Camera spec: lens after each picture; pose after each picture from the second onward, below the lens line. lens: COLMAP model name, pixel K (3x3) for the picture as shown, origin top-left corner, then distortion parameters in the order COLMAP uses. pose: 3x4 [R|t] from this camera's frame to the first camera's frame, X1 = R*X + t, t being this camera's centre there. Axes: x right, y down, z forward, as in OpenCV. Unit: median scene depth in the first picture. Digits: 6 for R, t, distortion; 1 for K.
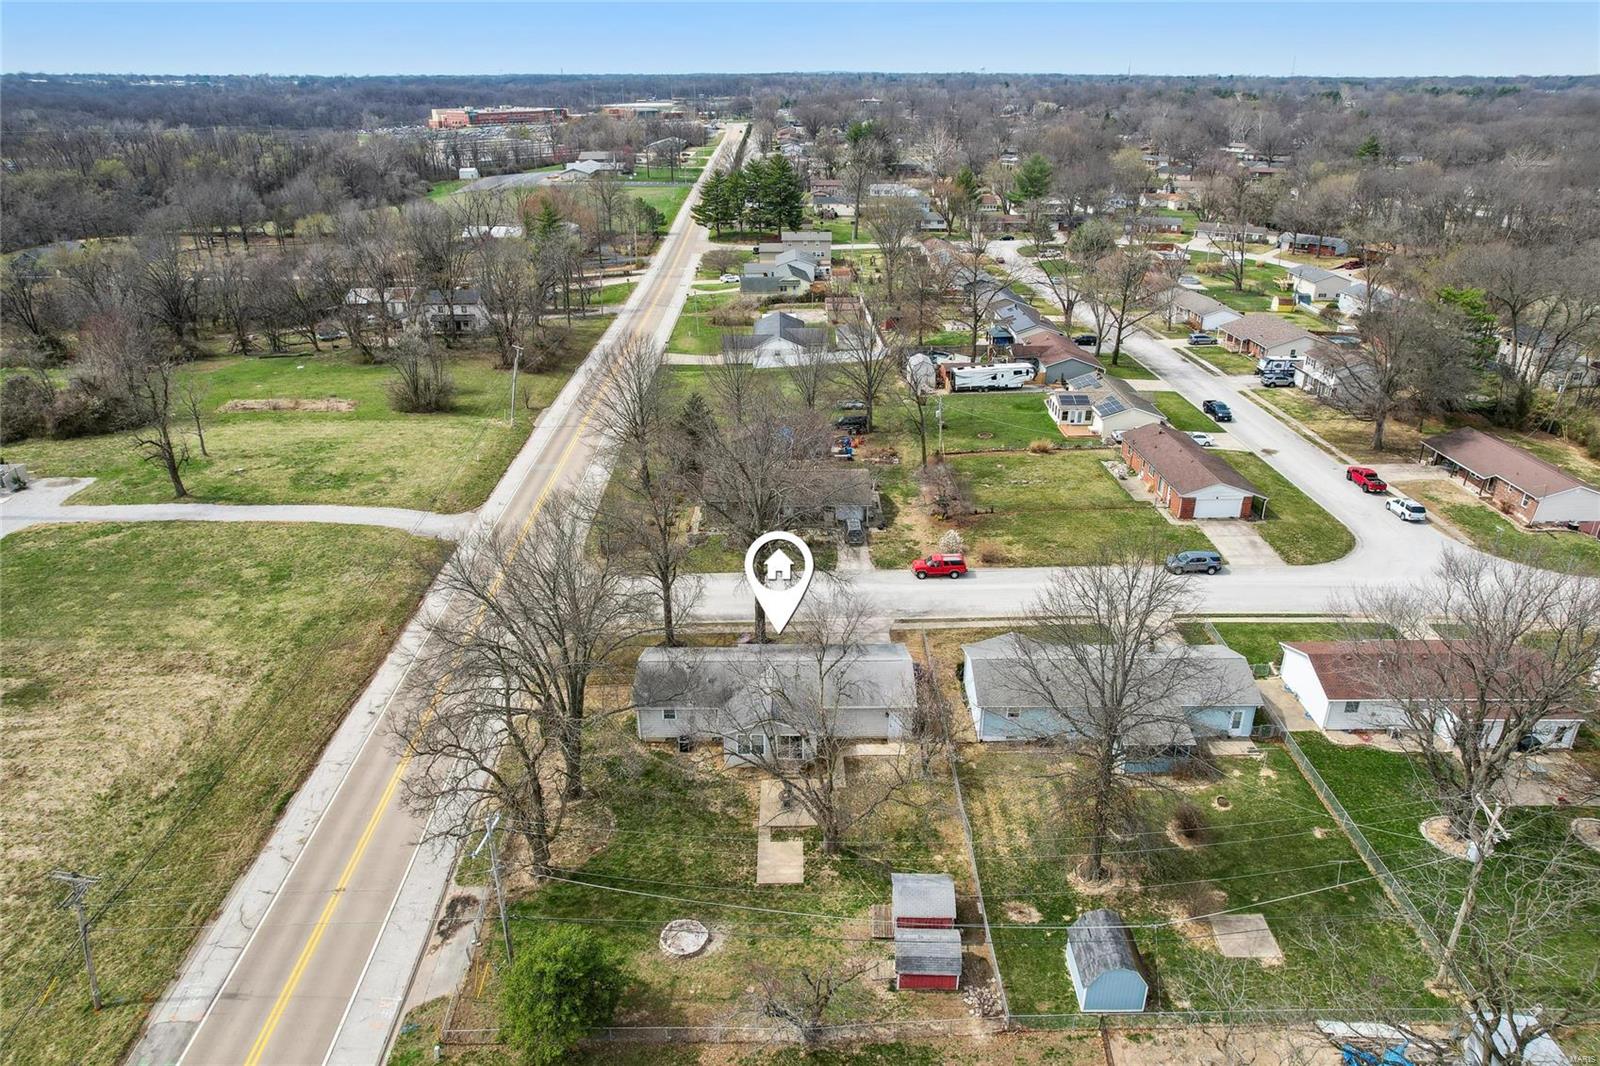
lens RADIAL K [[1055.3, 0, 806.8], [0, 1055.3, 531.3], [0, 0, 1]] dist [-0.061648, 0.046984]
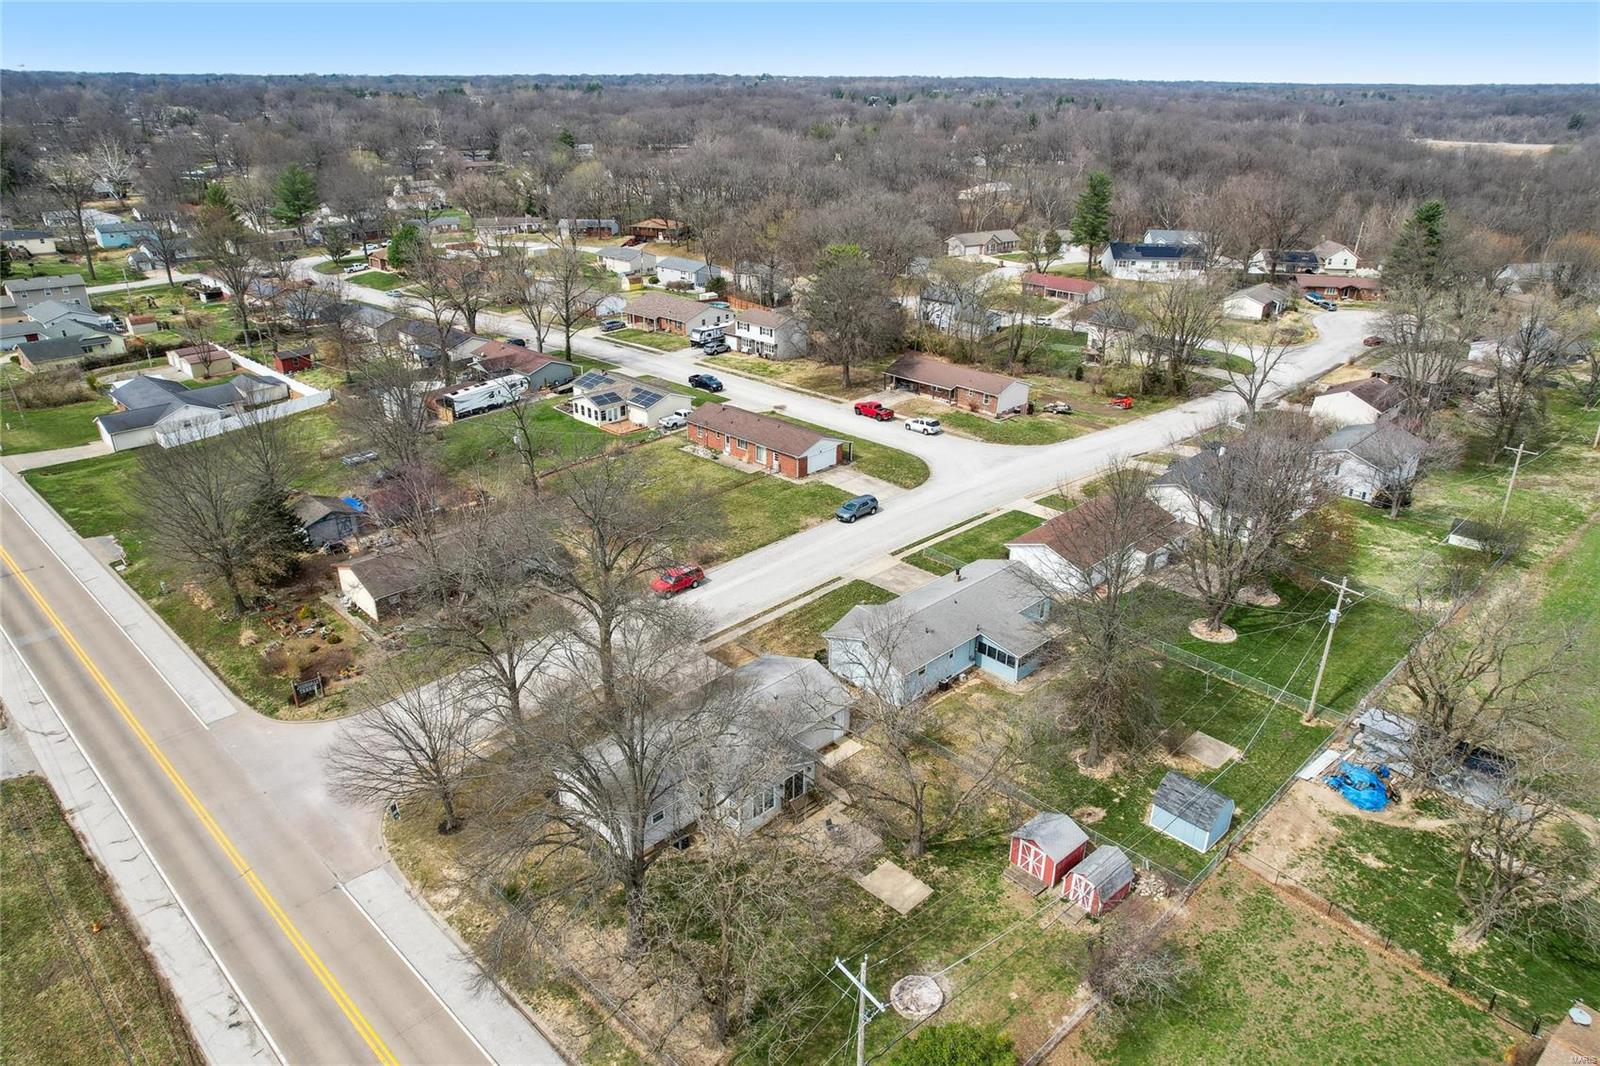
lens RADIAL K [[1055.3, 0, 806.8], [0, 1055.3, 531.3], [0, 0, 1]] dist [-0.061648, 0.046984]
pose [[0.716450, -0.274269, 0.641464, -0.332523], [0.273222, 0.956341, 0.103739, -0.065668], [-0.641911, 0.100939, 0.760107, 0.153716]]
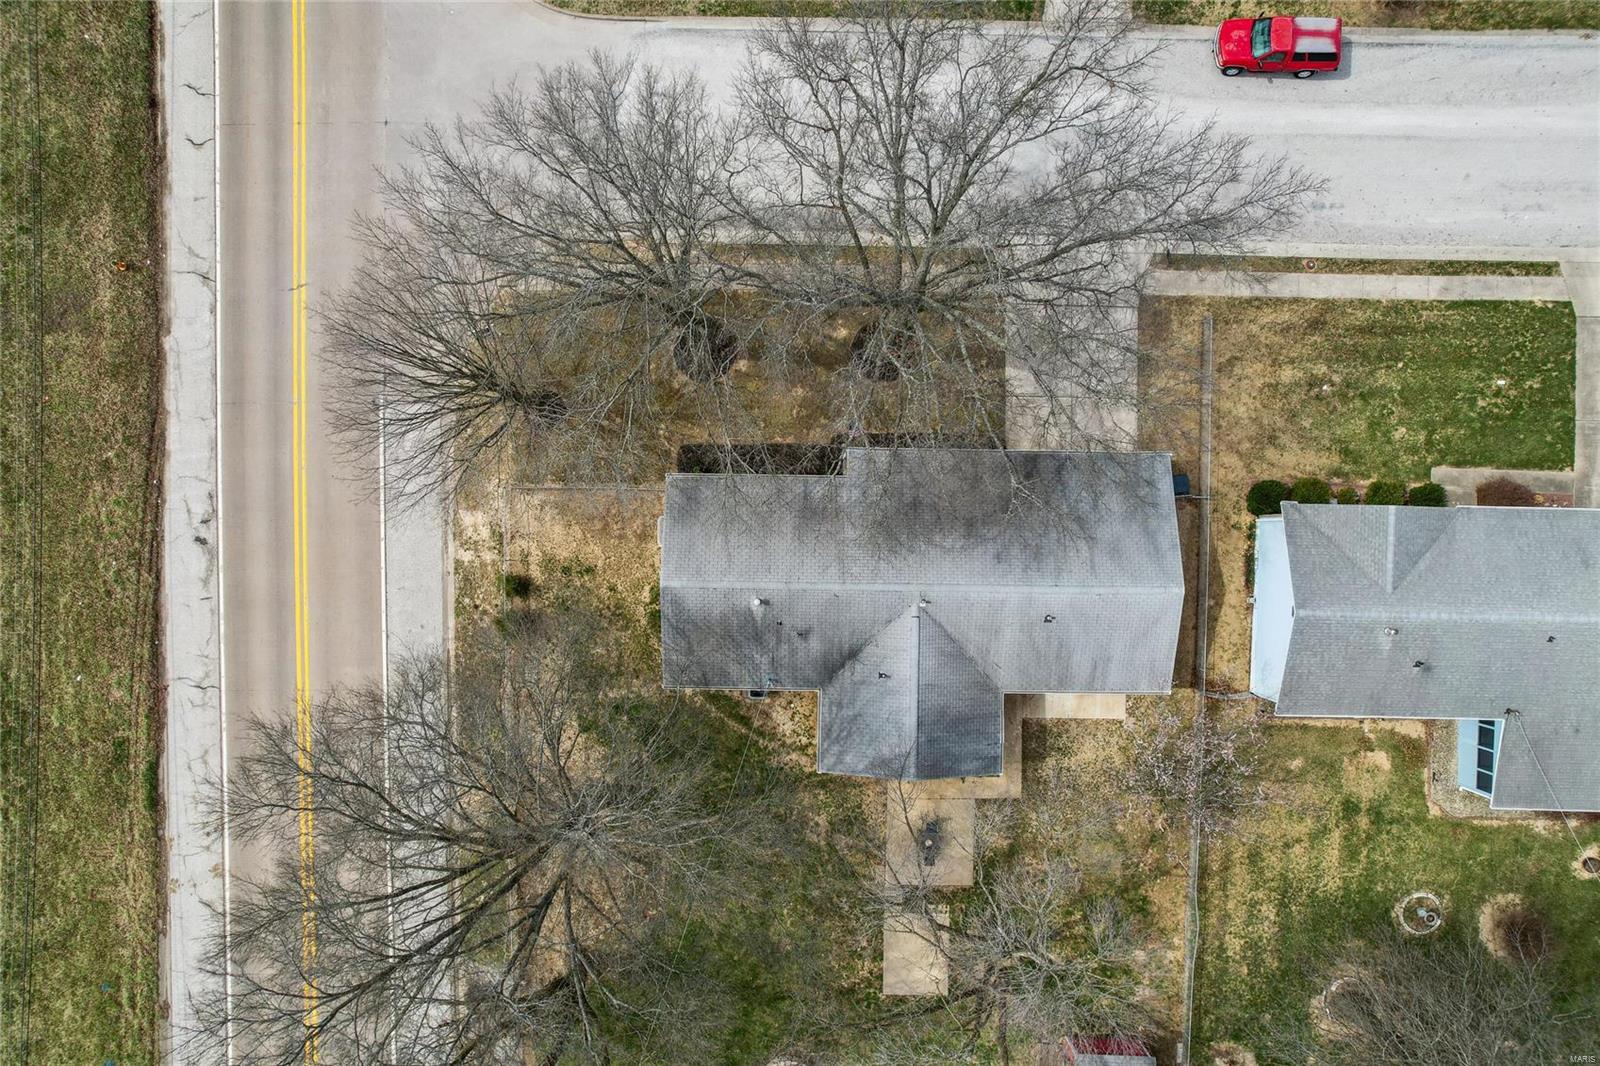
lens RADIAL K [[1055.3, 0, 806.8], [0, 1055.3, 531.3], [0, 0, 1]] dist [-0.061648, 0.046984]
pose [[0.999636, 0.026722, 0.003662, -0.058837], [-0.013961, 0.396448, 0.917951, -0.239175], [0.023078, -0.917668, 0.396676, 0.530634]]
